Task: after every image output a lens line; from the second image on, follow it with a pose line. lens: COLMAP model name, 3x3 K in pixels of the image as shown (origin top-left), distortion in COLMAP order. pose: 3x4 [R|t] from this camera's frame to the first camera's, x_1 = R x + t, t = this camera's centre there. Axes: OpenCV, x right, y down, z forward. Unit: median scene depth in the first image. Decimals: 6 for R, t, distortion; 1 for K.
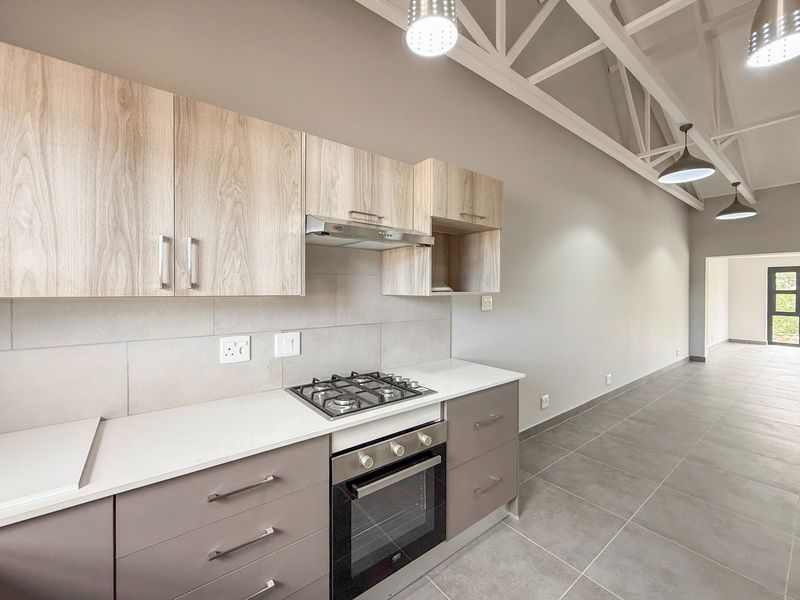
lens RADIAL K [[324.5, 0, 404.1], [0, 324.5, 292.8], [0, 0, 1]] dist [0.005909, -0.000712]
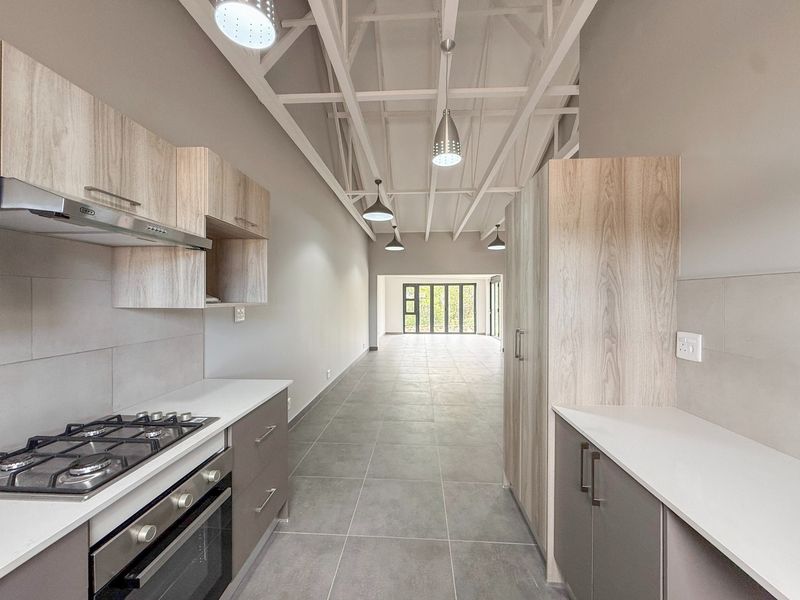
lens RADIAL K [[324.5, 0, 395.4], [0, 324.5, 299.7], [0, 0, 1]] dist [0.005909, -0.000712]
pose [[0.666559, -0.003052, 0.745446, -0.187886], [0.005101, 0.999987, -0.000467, -0.008670], [-0.745434, 0.004114, 0.666566, 0.048176]]
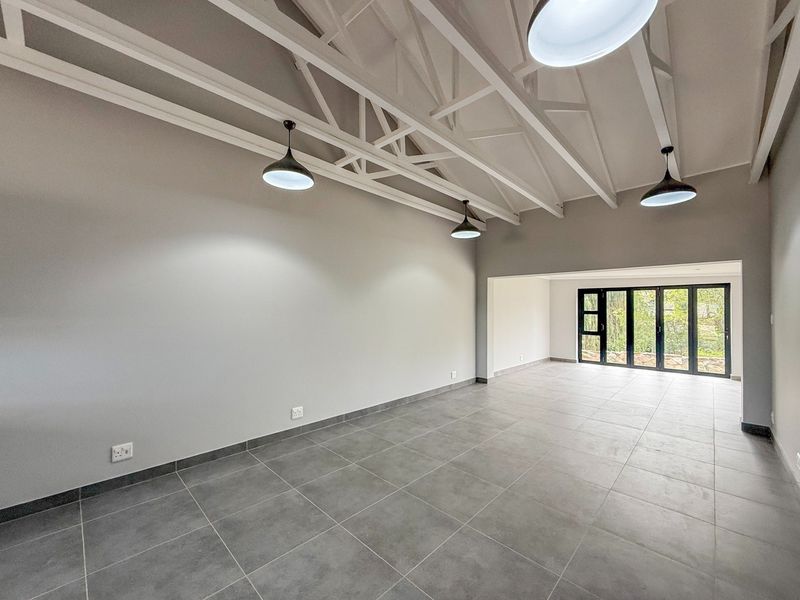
lens RADIAL K [[324.5, 0, 391.5], [0, 324.5, 284.8], [0, 0, 1]] dist [0.005909, -0.000712]
pose [[0.990274, 0.017380, 0.138043, 1.539257], [-0.006477, 0.996850, -0.079047, -0.017294], [-0.138982, 0.077384, 0.987267, 0.138865]]
